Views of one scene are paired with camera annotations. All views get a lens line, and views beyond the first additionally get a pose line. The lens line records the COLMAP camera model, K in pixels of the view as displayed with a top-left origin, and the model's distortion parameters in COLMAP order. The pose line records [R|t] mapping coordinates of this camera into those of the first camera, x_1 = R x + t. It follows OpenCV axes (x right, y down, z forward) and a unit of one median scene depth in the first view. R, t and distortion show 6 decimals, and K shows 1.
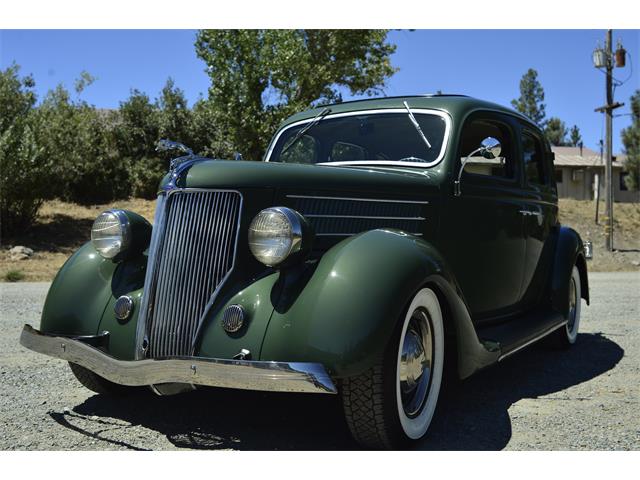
lens RADIAL K [[702.8, 0, 320.0], [0, 702.8, 240.0], [0, 0, 1]] dist [-0.058861, 0.016473]
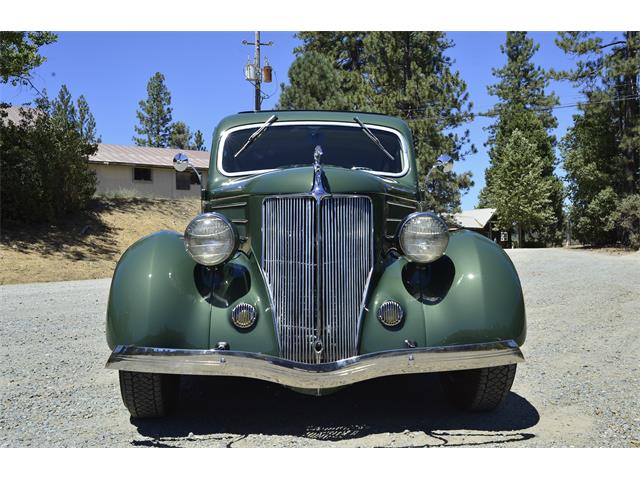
lens RADIAL K [[702.8, 0, 320.0], [0, 702.8, 240.0], [0, 0, 1]] dist [-0.058861, 0.016473]
pose [[0.832240, -0.012270, 0.554279, -0.119193], [0.011671, 0.999921, 0.004611, -0.001537], [-0.554292, 0.002631, 0.832318, 0.022044]]
